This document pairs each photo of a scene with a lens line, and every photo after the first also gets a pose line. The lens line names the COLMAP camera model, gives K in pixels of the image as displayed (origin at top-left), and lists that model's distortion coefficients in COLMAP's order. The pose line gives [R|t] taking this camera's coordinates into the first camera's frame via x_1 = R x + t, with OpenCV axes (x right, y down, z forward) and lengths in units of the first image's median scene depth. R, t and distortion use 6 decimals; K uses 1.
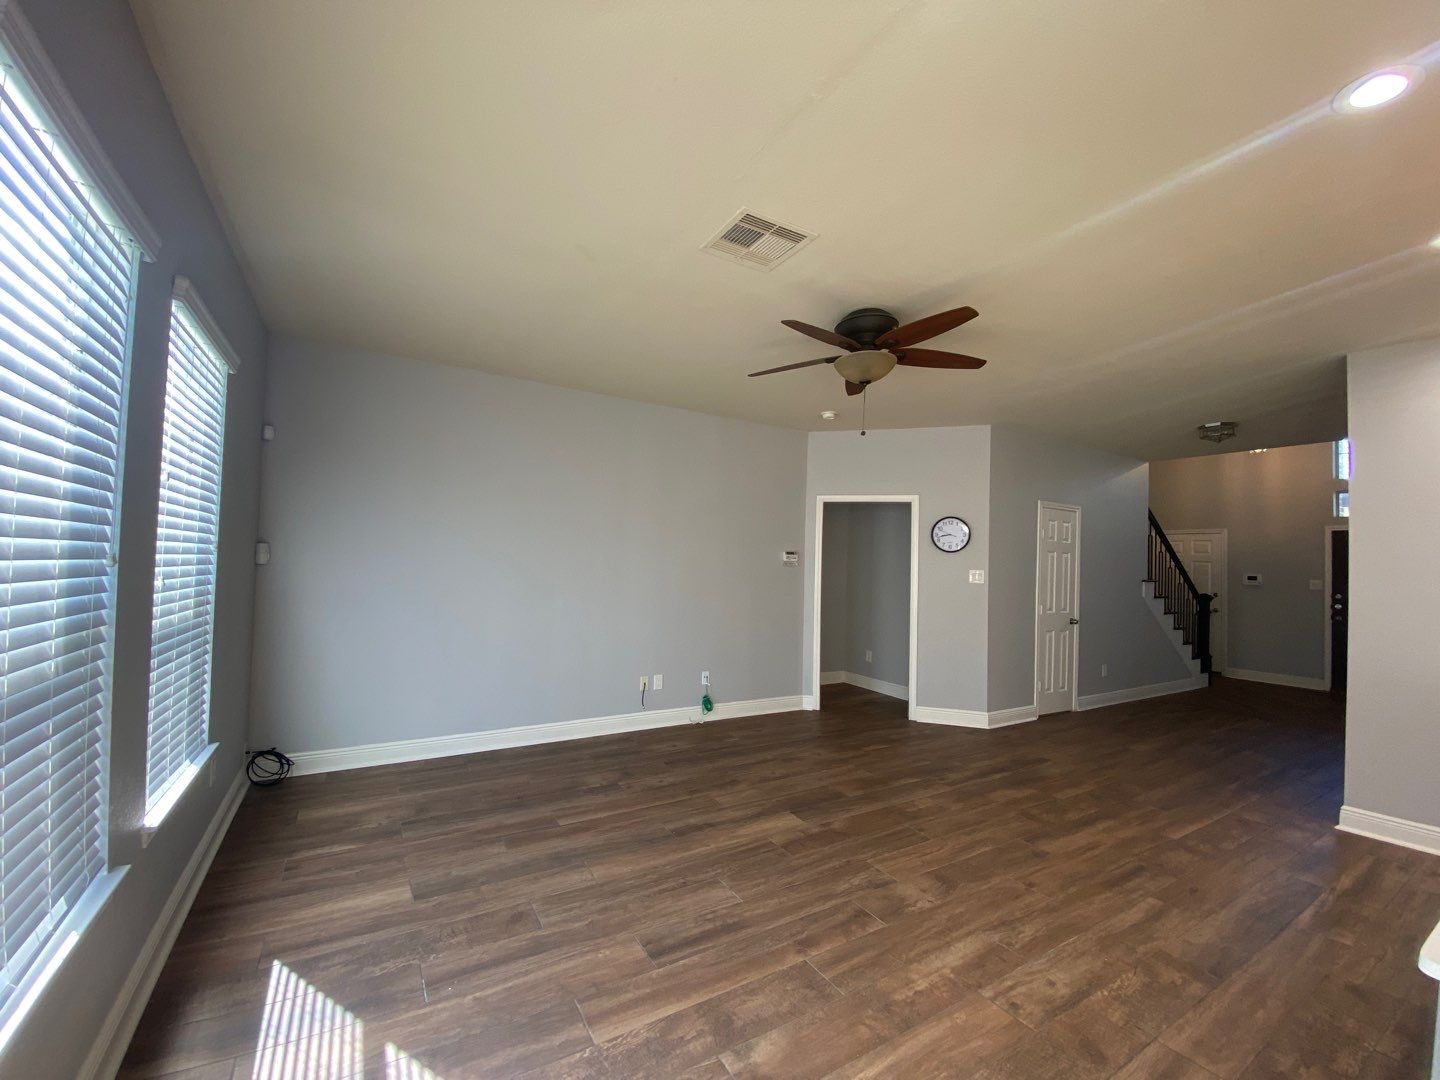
lens RADIAL K [[582.0, 0, 712.4], [0, 582.0, 543.4], [0, 0, 1]] dist [0.011255, -0.015498]
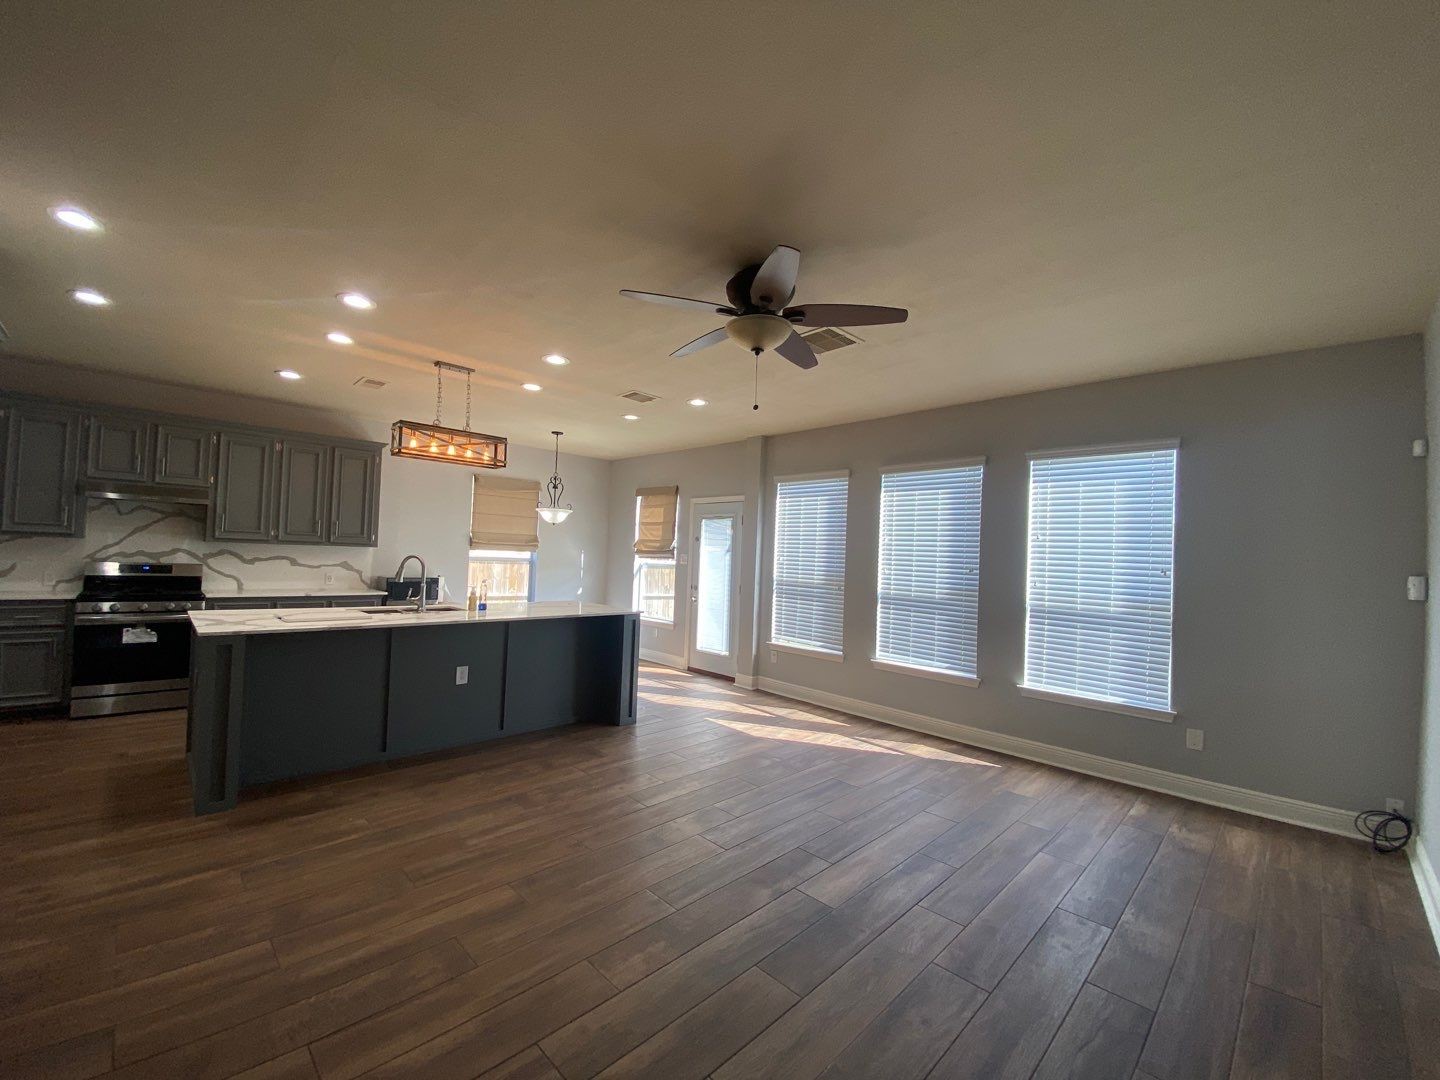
lens RADIAL K [[582.0, 0, 706.6], [0, 582.0, 535.6], [0, 0, 1]] dist [0.011255, -0.015498]
pose [[-0.970699, -0.076863, -0.227676, 0.520102], [-0.062435, 0.995597, -0.069918, 0.074279], [0.232048, -0.053655, -0.971223, 1.833689]]
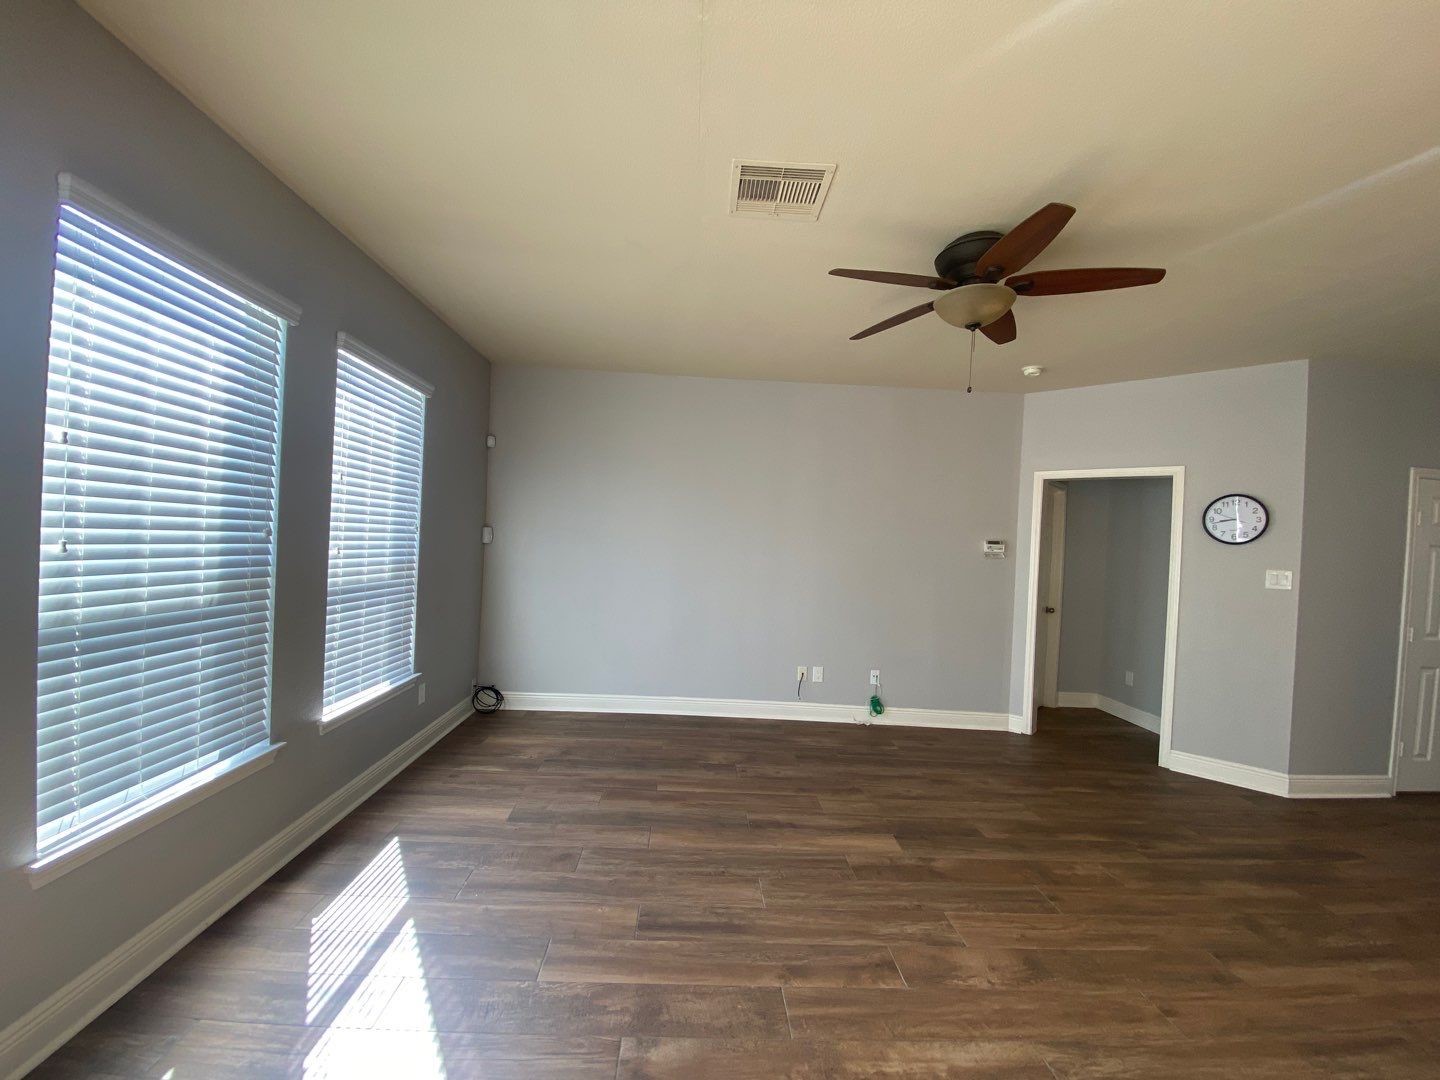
lens RADIAL K [[582.0, 0, 709.6], [0, 582.0, 544.0], [0, 0, 1]] dist [0.011255, -0.015498]
pose [[0.877498, 0.015196, -0.479339, 0.332078], [-0.006802, 0.999792, 0.019243, 0.009748], [0.479532, -0.013625, 0.877419, 0.115011]]
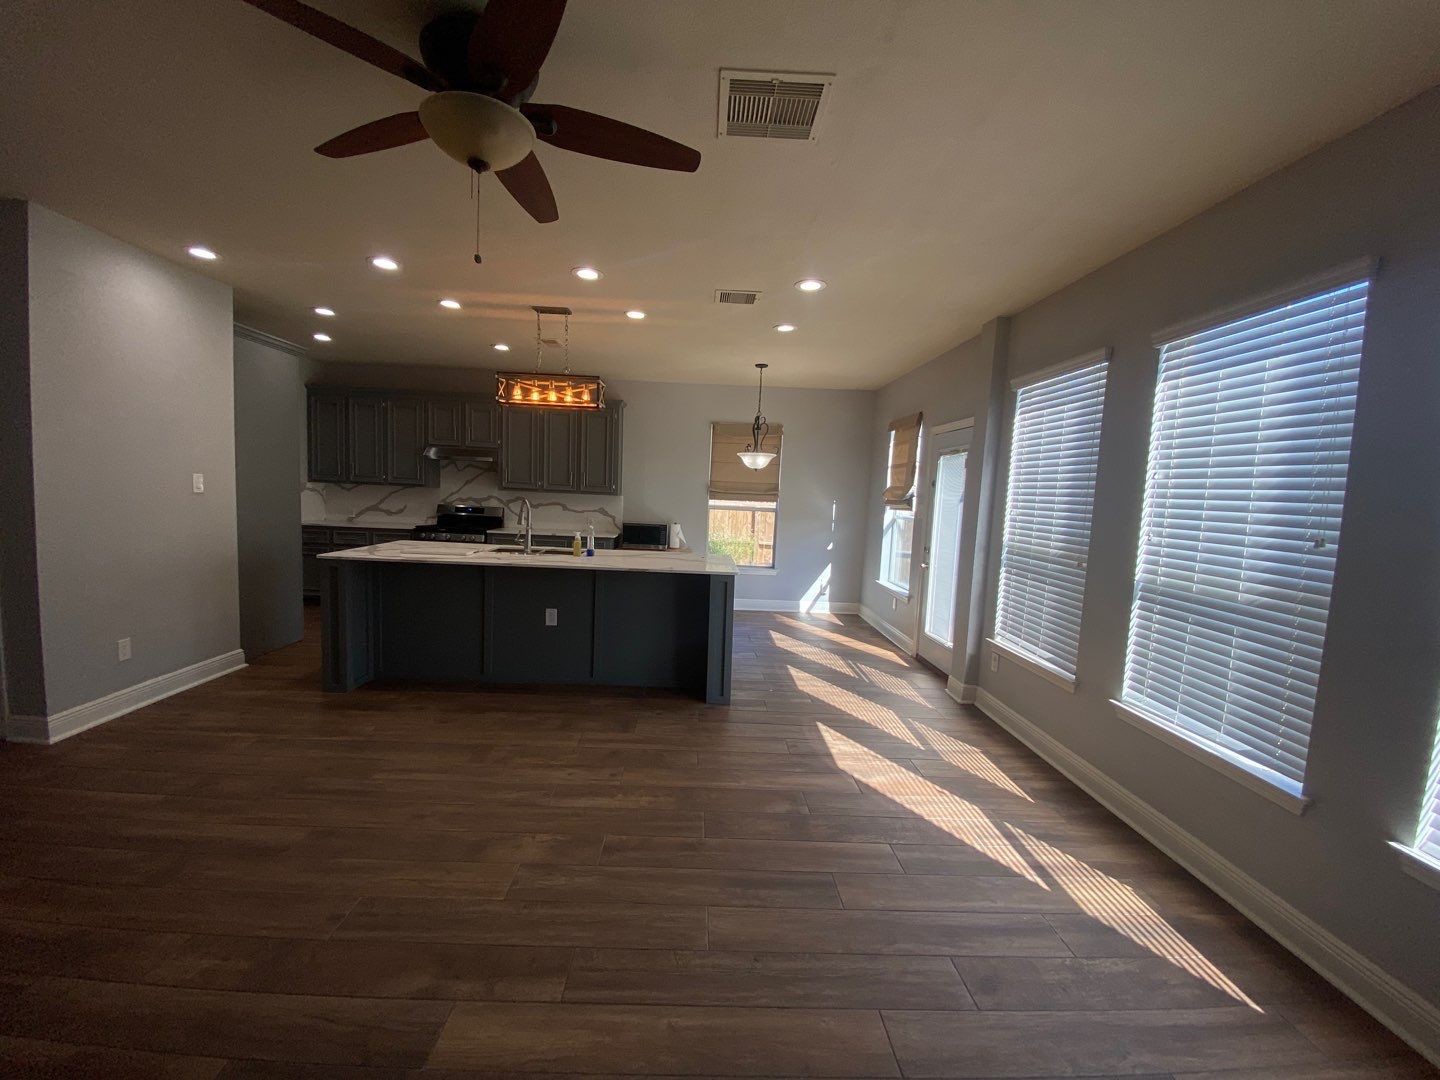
lens RADIAL K [[582.0, 0, 702.2], [0, 582.0, 540.4], [0, 0, 1]] dist [0.011255, -0.015498]
pose [[-0.864867, -0.110712, 0.489640, -0.238668], [-0.084293, 0.993557, 0.075763, 0.019819], [-0.494873, 0.024252, -0.868627, 1.382121]]
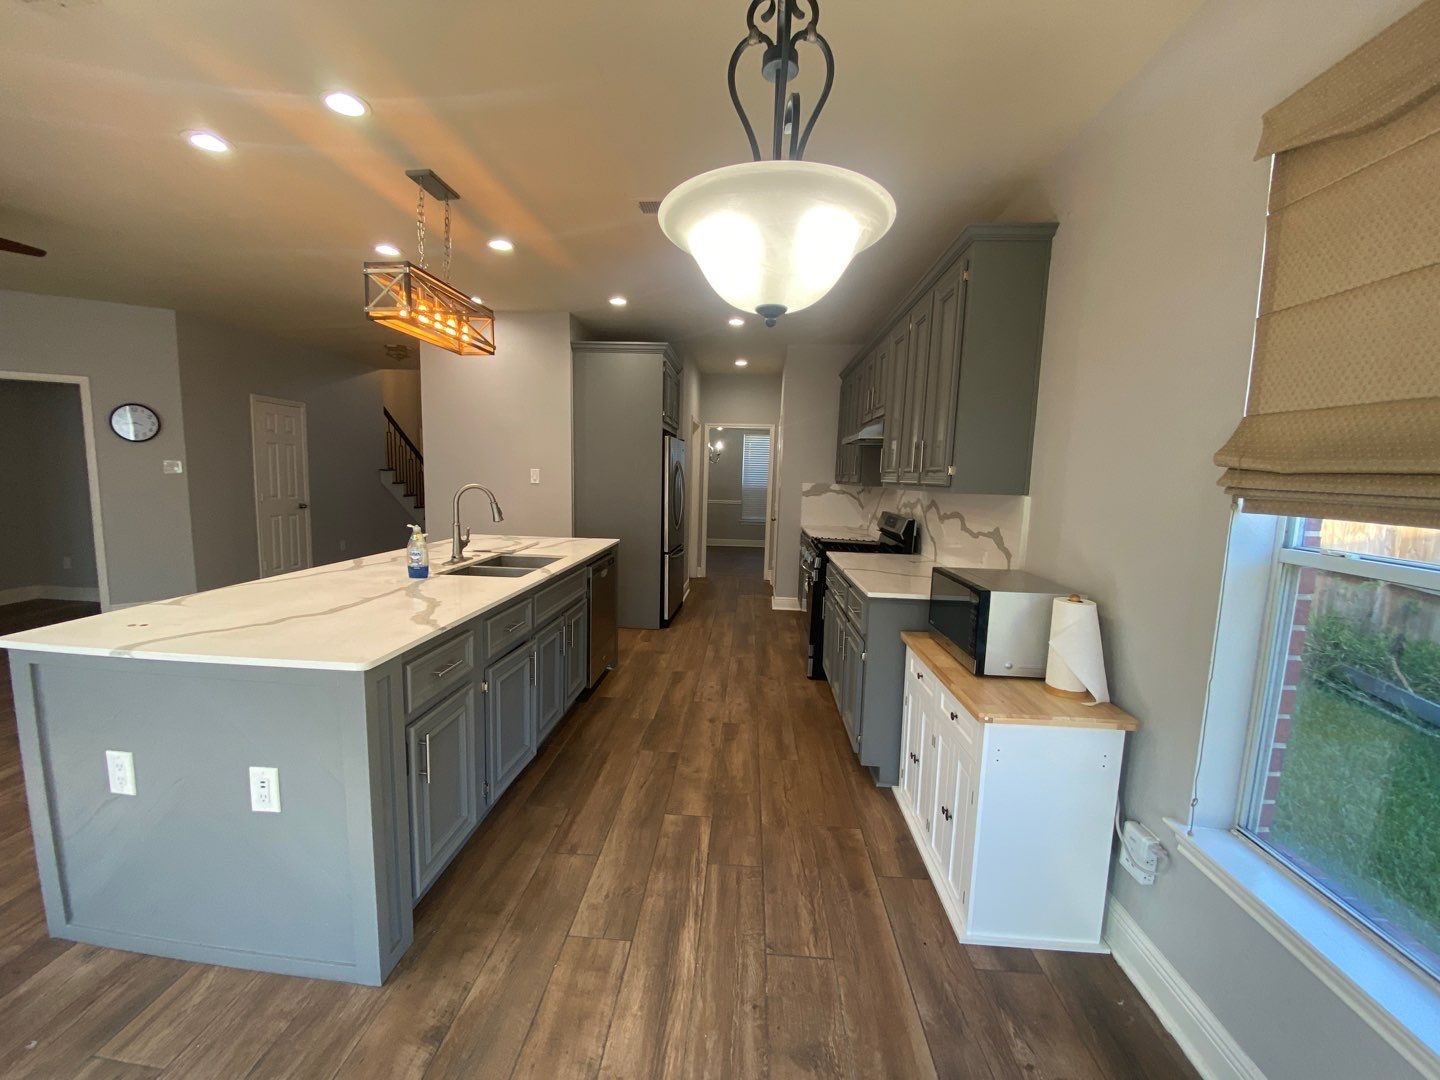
lens RADIAL K [[582.0, 0, 713.6], [0, 582.0, 543.0], [0, 0, 1]] dist [0.011255, -0.015498]
pose [[0.569927, -0.113834, 0.813772, 0.278169], [-0.035074, 0.986085, 0.162502, -0.015906], [-0.820947, -0.121156, 0.558003, -0.582594]]
